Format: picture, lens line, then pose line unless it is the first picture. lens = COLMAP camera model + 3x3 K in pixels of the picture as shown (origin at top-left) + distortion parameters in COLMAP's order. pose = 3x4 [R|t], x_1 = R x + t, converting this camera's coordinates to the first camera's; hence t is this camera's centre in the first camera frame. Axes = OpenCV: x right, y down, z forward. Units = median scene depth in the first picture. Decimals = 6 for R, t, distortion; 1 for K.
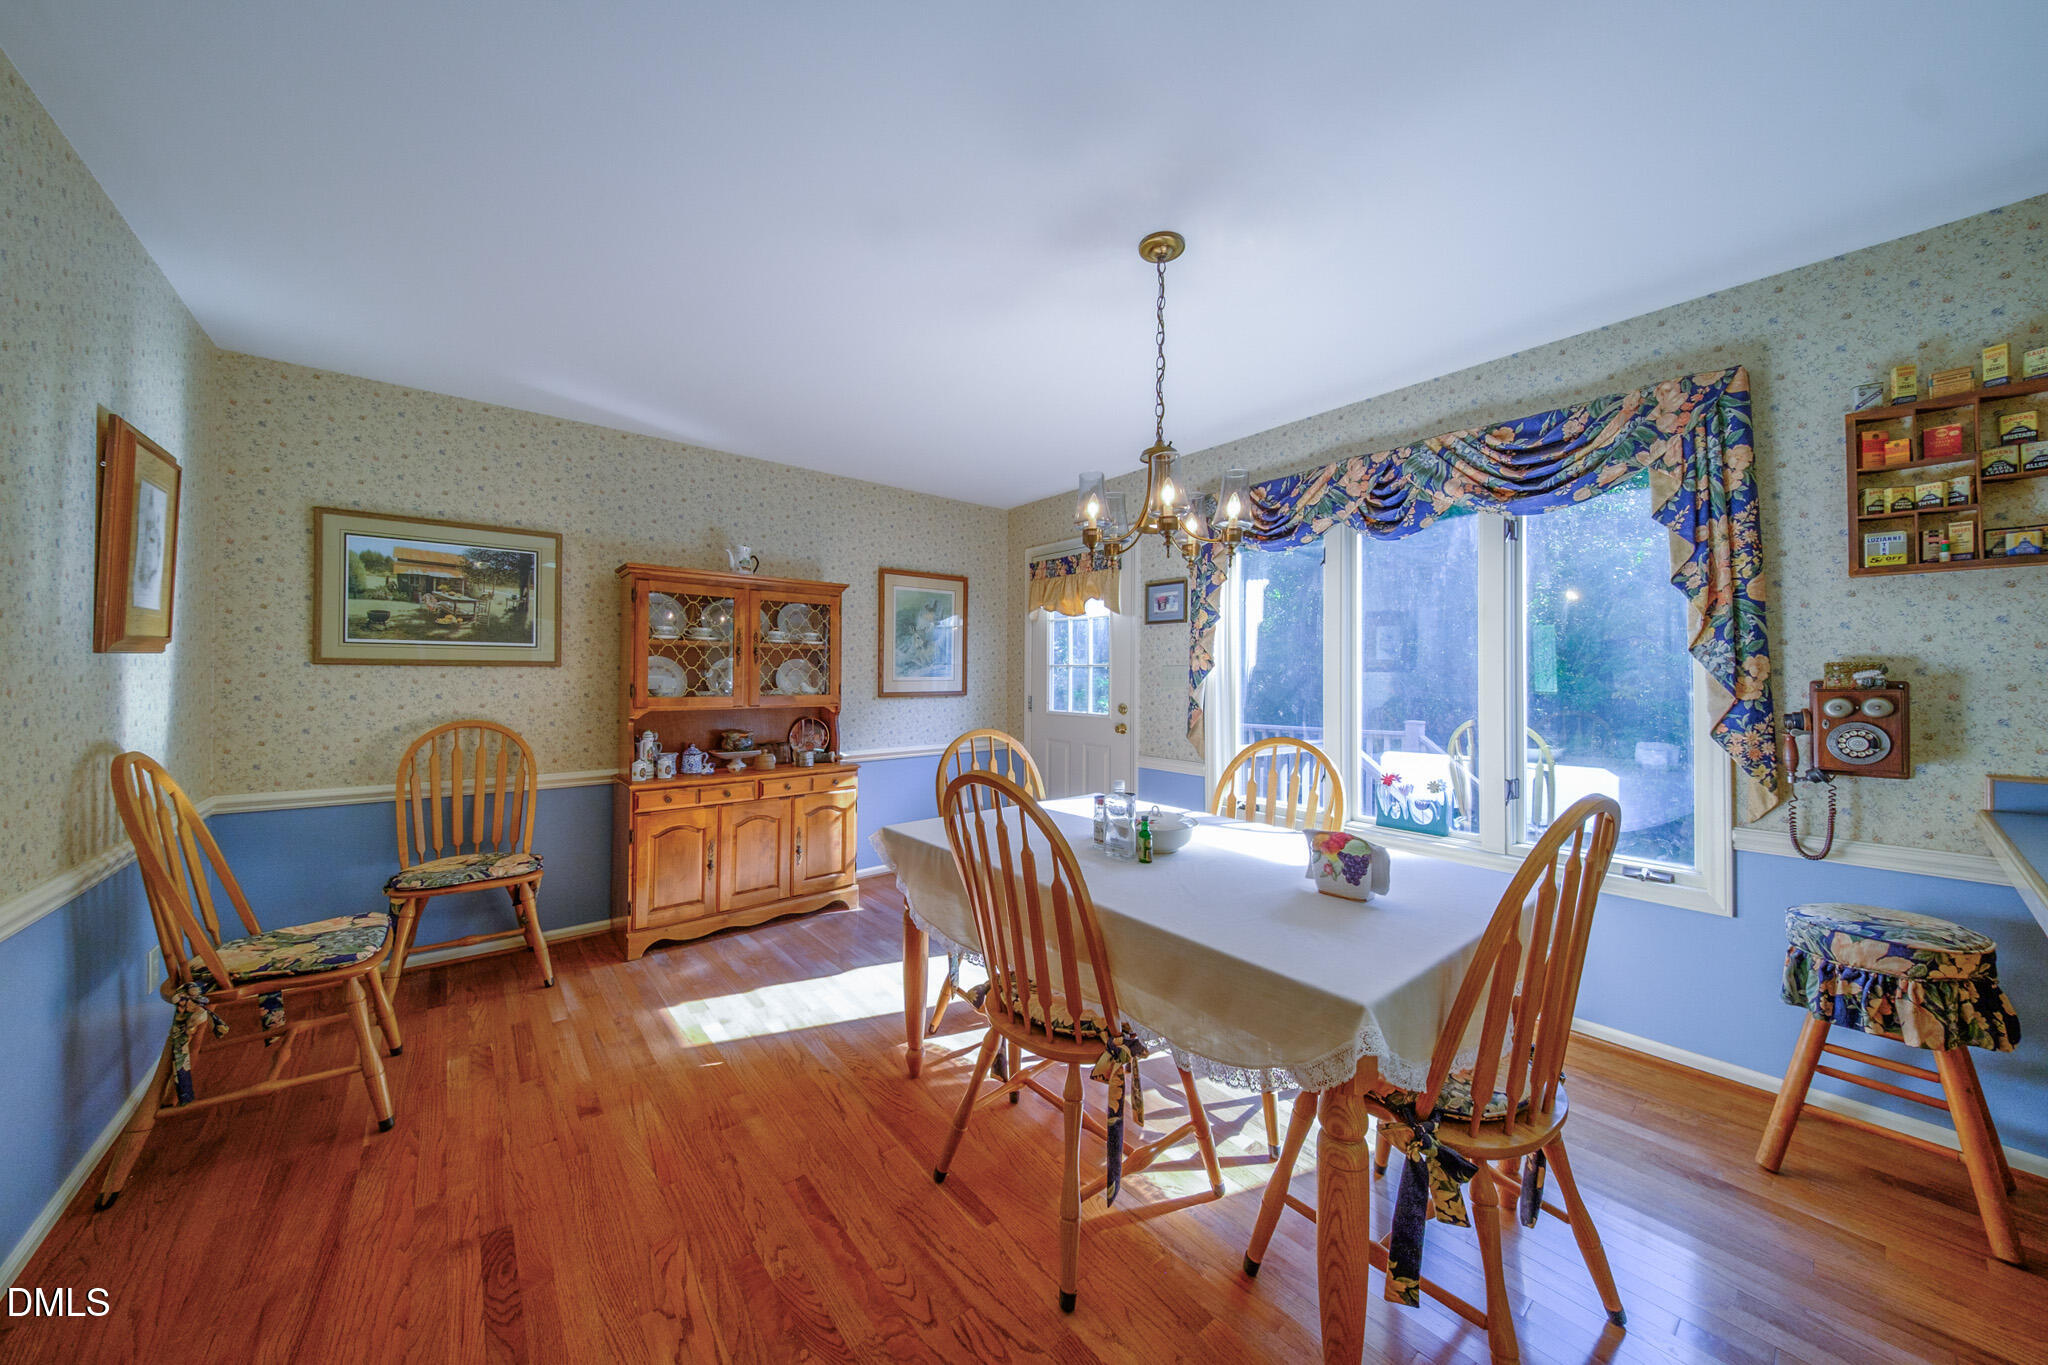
lens RADIAL K [[698.4, 0, 1036.1], [0, 698.4, 671.4], [0, 0, 1]] dist [0.027004, -0.013573]
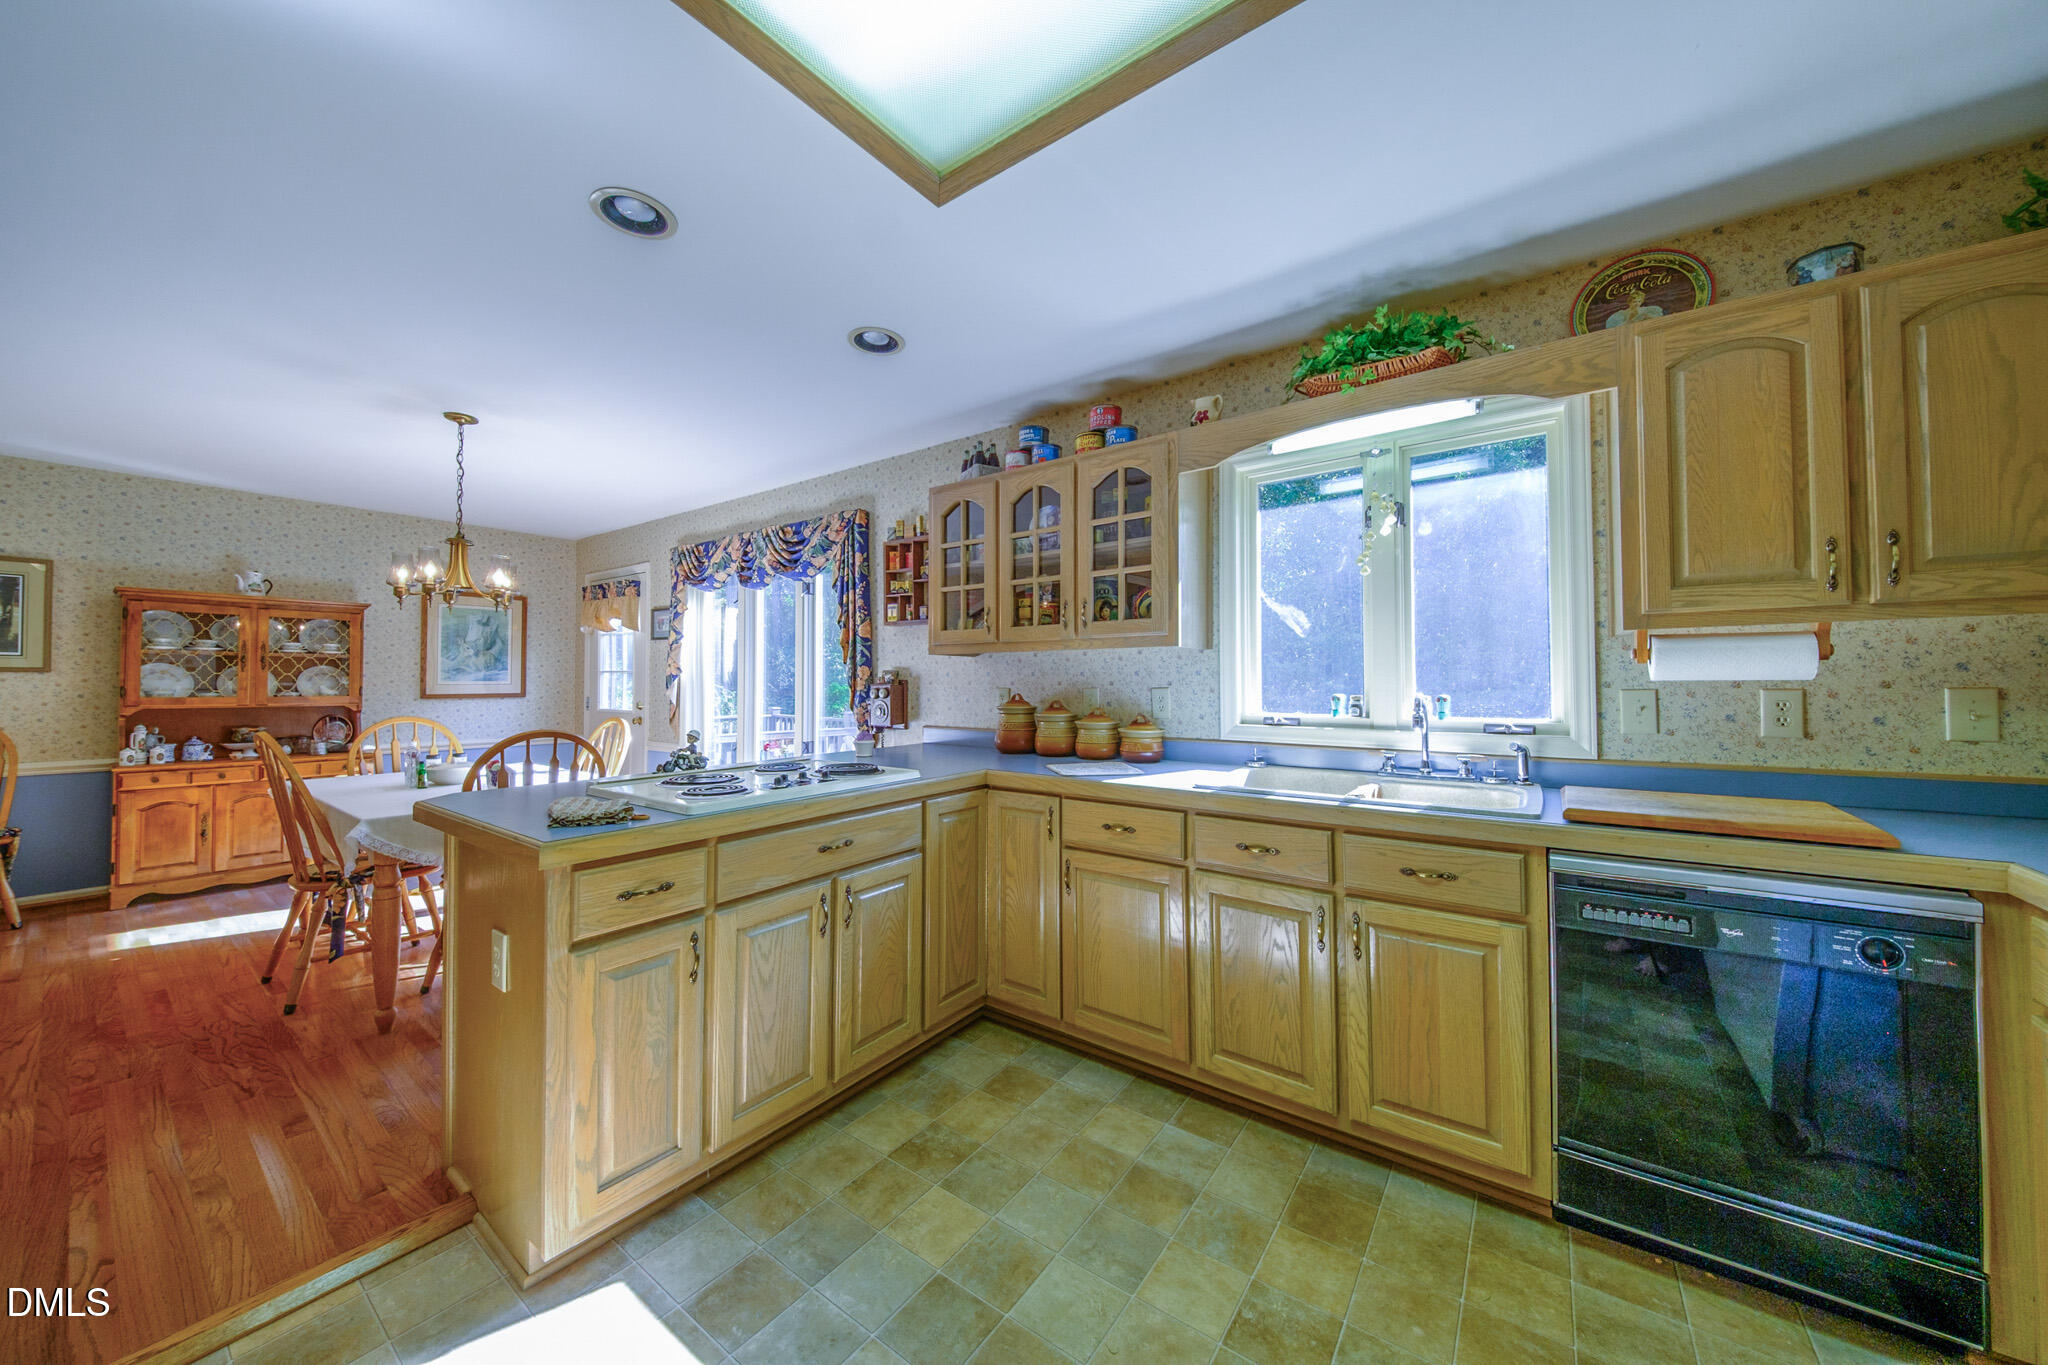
lens RADIAL K [[698.4, 0, 1036.1], [0, 698.4, 671.4], [0, 0, 1]] dist [0.027004, -0.013573]
pose [[0.968194, 0.002092, 0.250191, 0.642223], [0.000288, 0.999955, -0.009477, 0.004127], [-0.250199, 0.009248, 0.968150, -0.564150]]
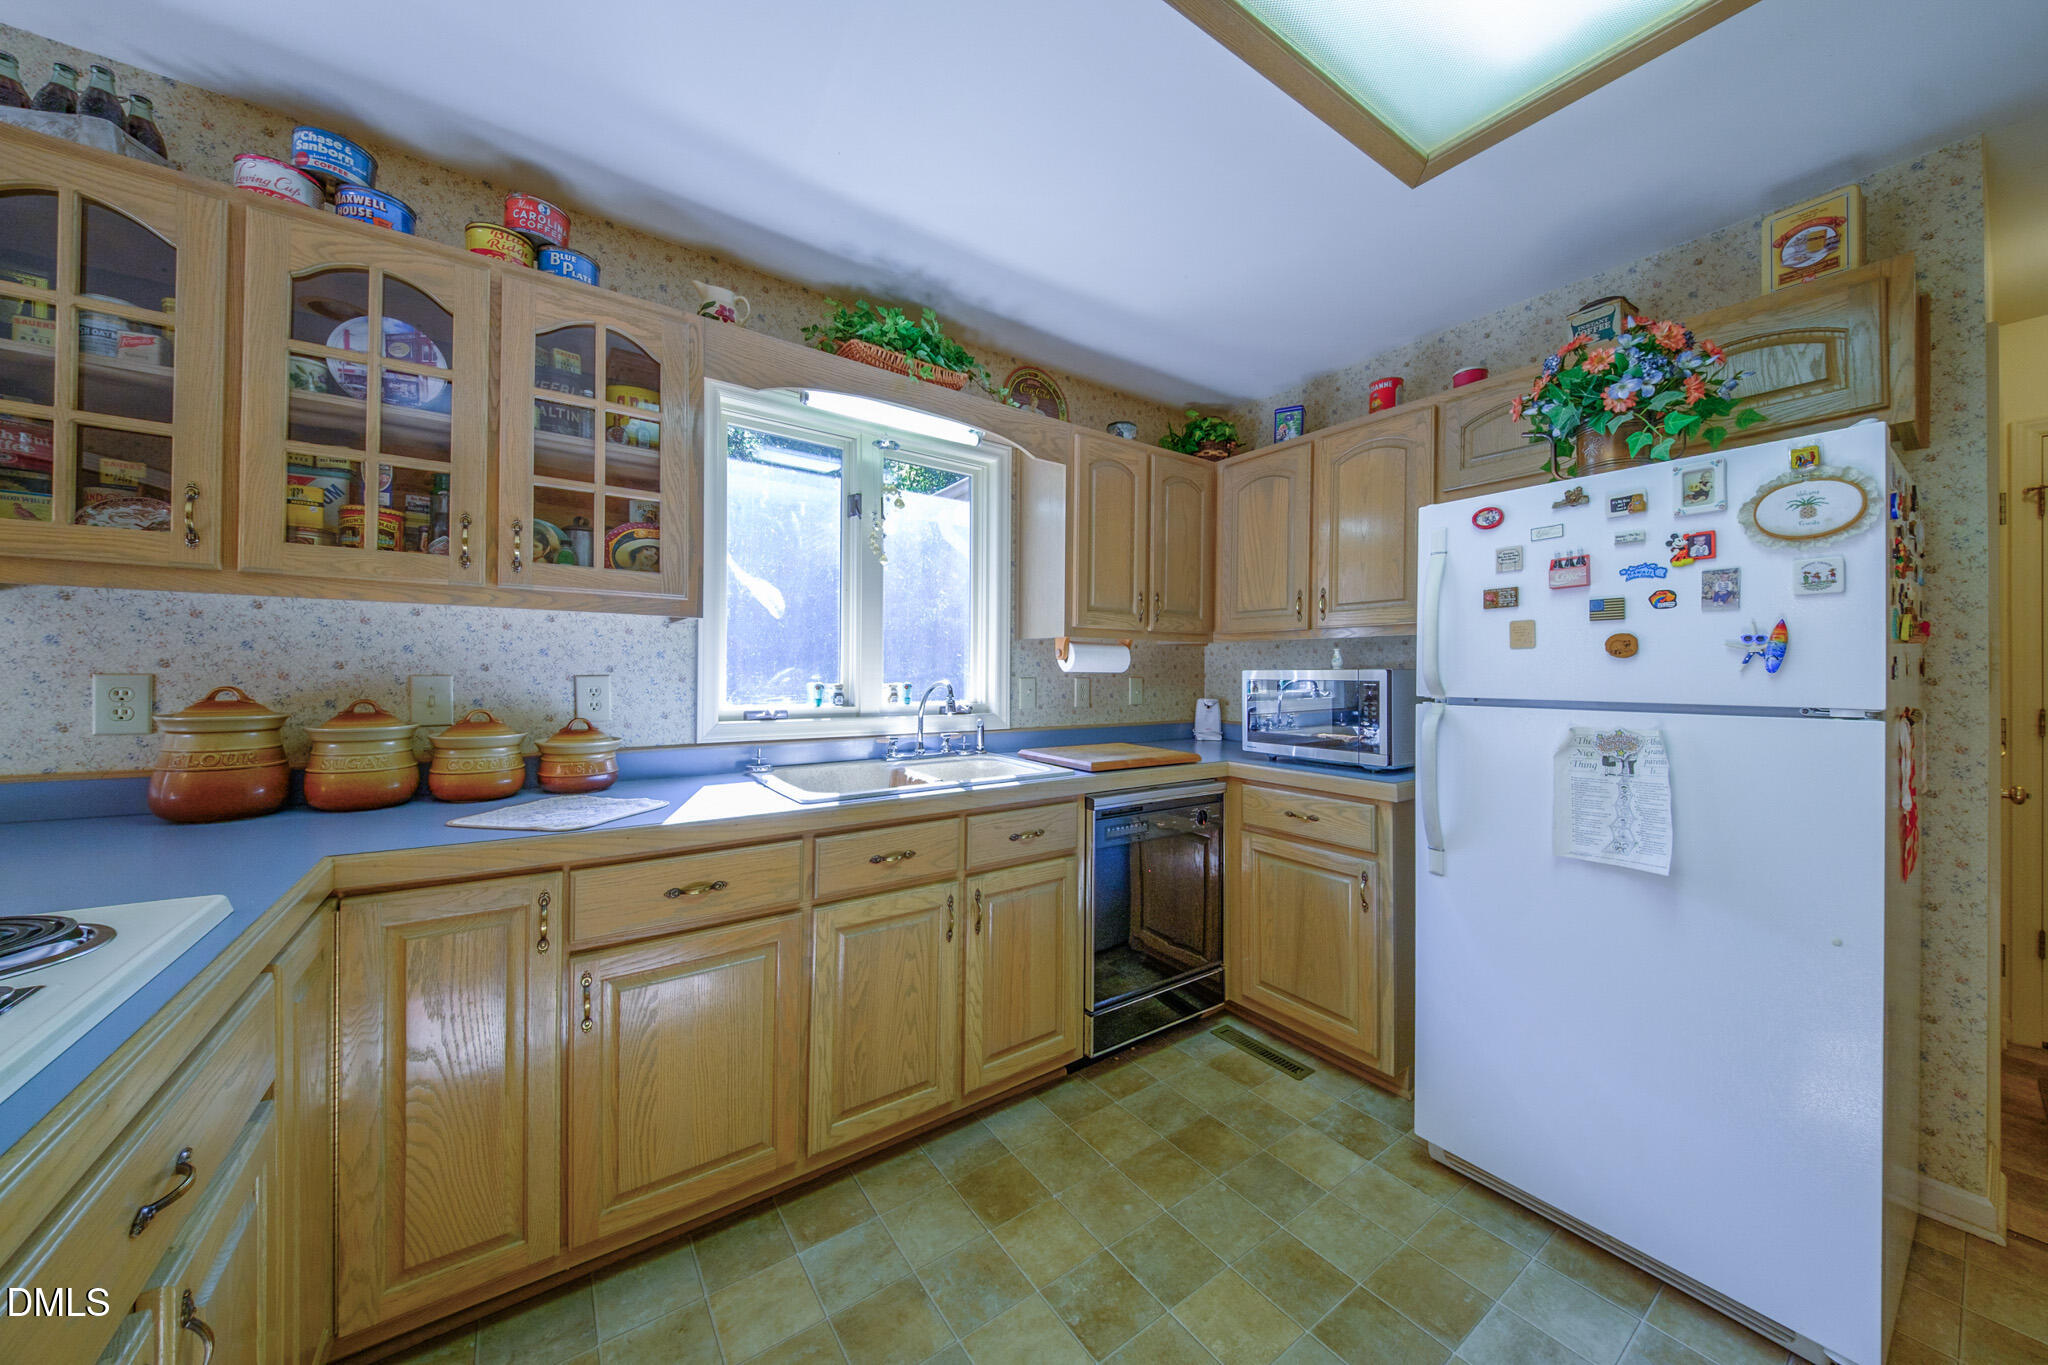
lens RADIAL K [[698.4, 0, 1036.1], [0, 698.4, 671.4], [0, 0, 1]] dist [0.027004, -0.013573]
pose [[0.059963, 0.002080, 0.998198, 0.448066], [-0.018079, 0.999836, -0.000997, 0.007083], [-0.998037, -0.017986, 0.059990, -0.166033]]
